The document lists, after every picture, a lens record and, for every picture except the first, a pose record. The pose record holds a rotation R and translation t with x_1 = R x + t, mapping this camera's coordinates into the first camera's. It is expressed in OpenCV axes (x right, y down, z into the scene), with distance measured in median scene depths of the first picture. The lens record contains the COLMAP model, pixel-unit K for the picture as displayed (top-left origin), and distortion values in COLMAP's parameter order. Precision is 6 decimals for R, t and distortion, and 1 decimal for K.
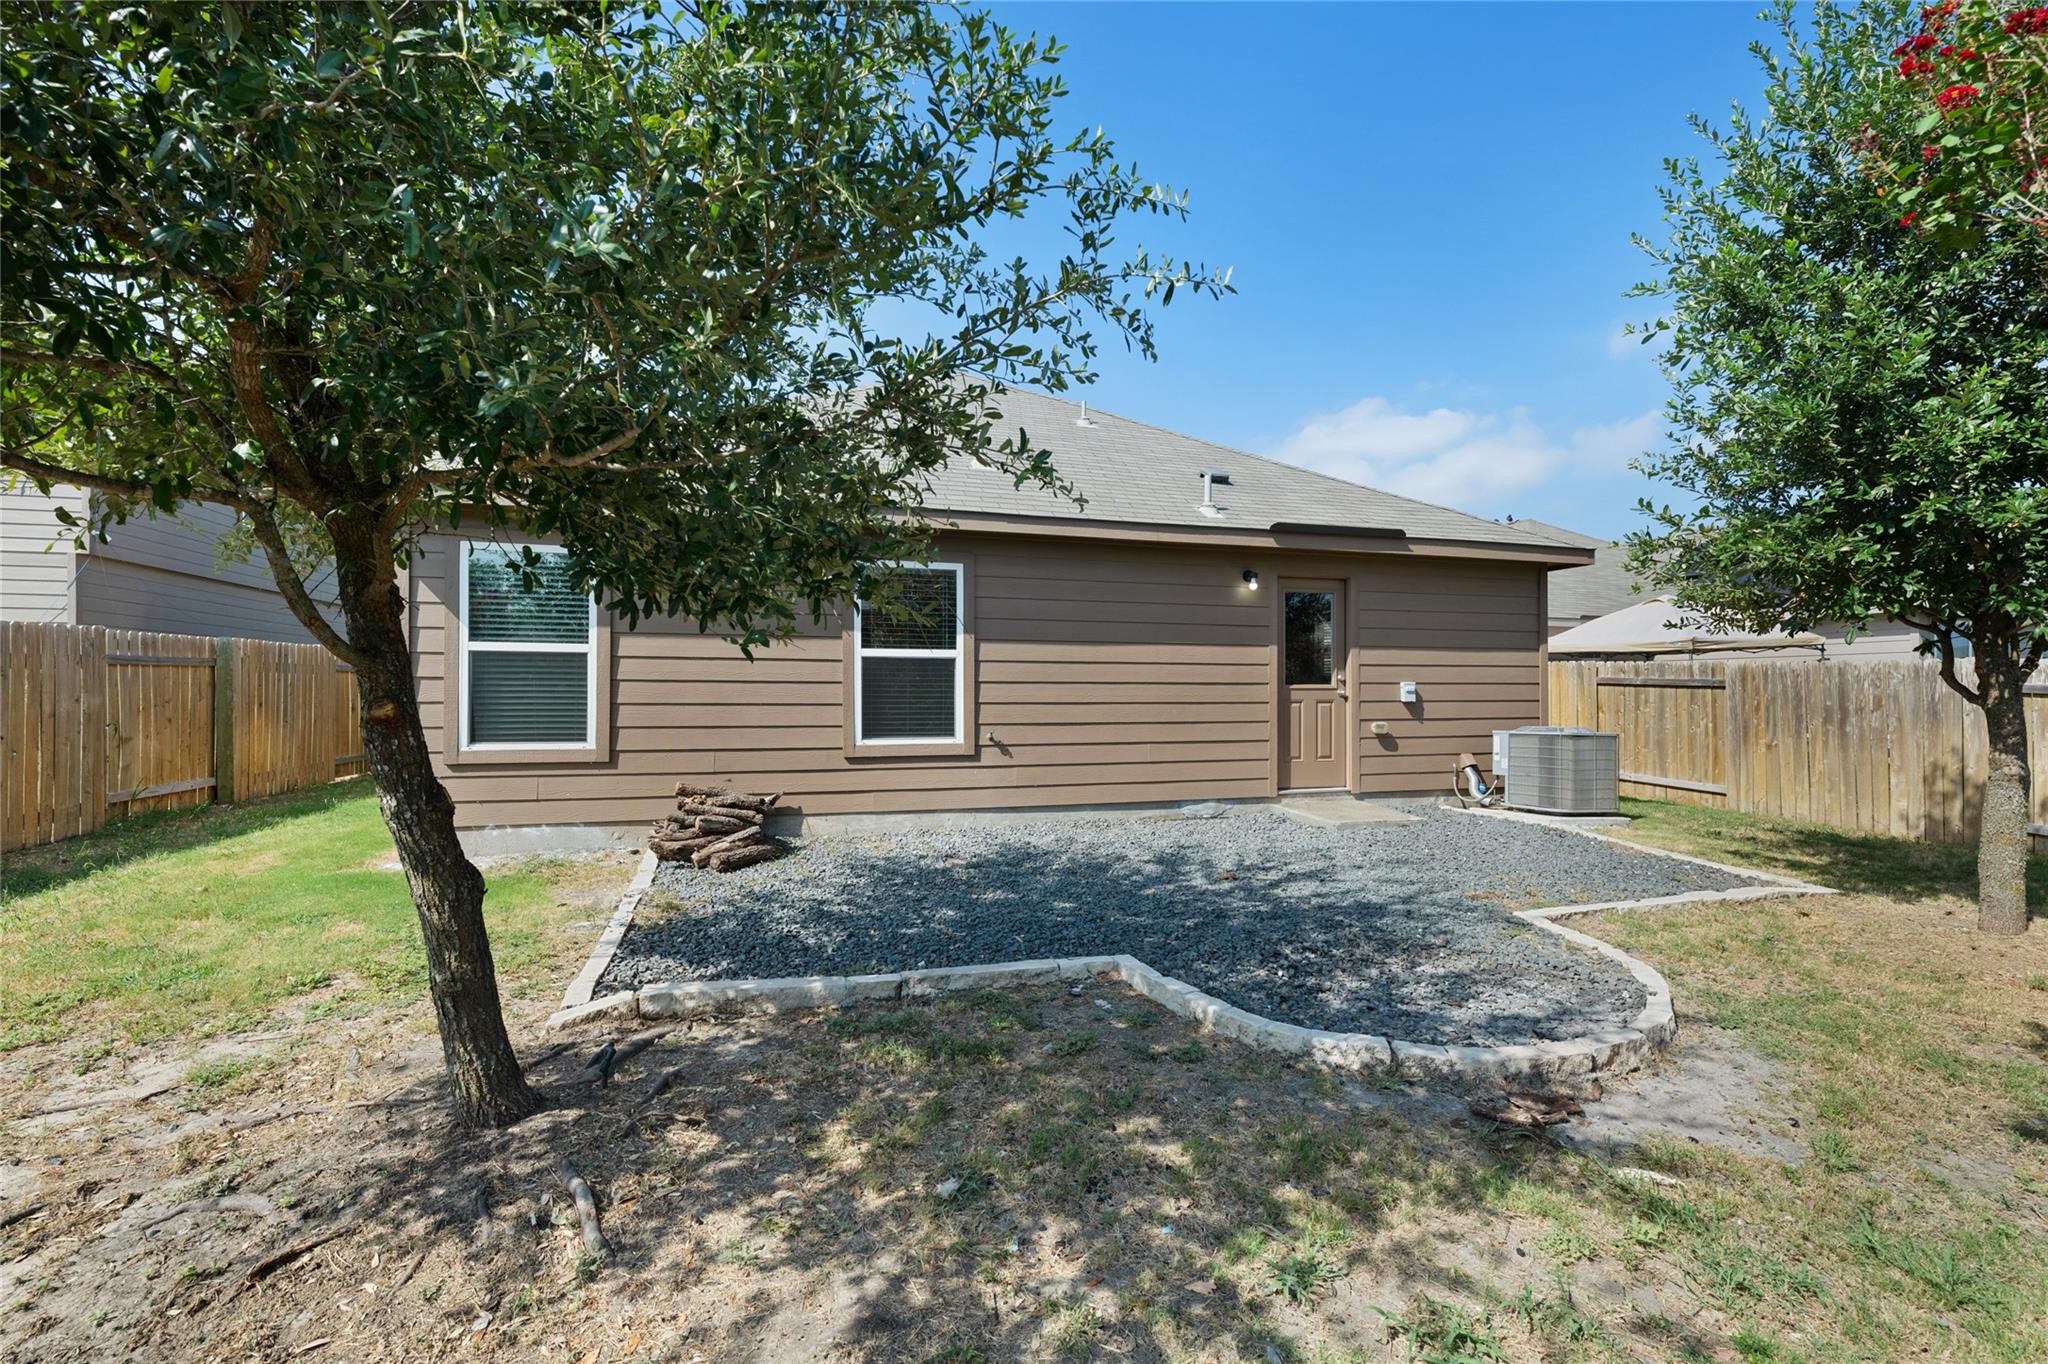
lens RADIAL K [[855.3, 0, 951.8], [0, 855.3, 696.4], [0, 0, 1]] dist [-0.001139, 0.000333]
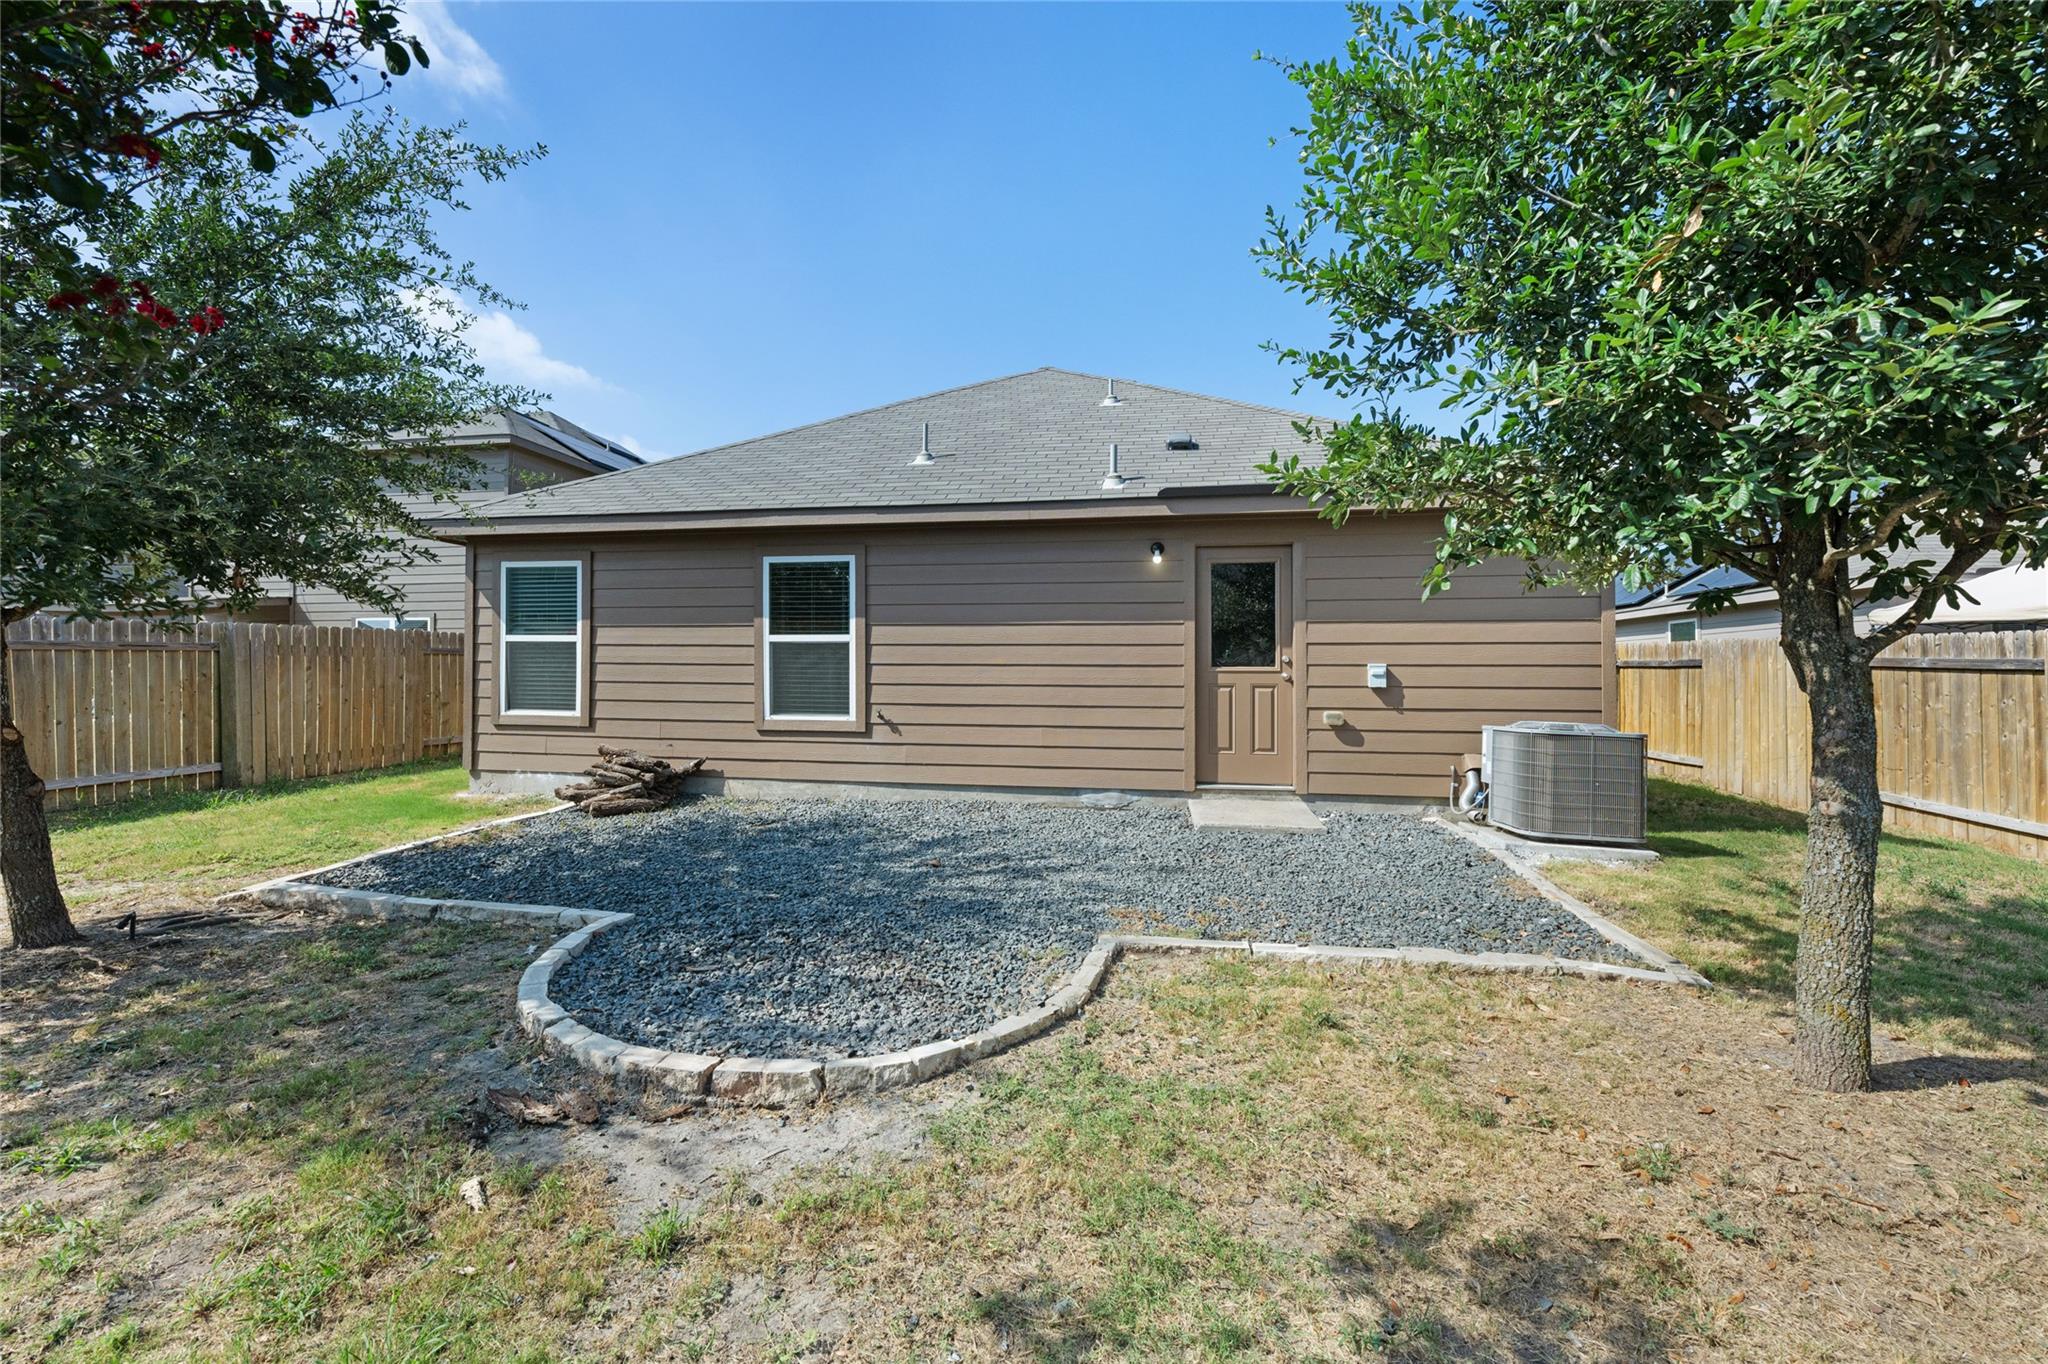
lens RADIAL K [[809.1, 0, 1017.4], [0, 809.1, 667.0], [0, 0, 1]] dist [-0.003569, -0.000289]
pose [[0.901266, 0.000000, -0.433266, 0.637027], [-0.007161, 0.999863, -0.014896, 0.000808], [0.433206, 0.016528, 0.901143, 0.166416]]
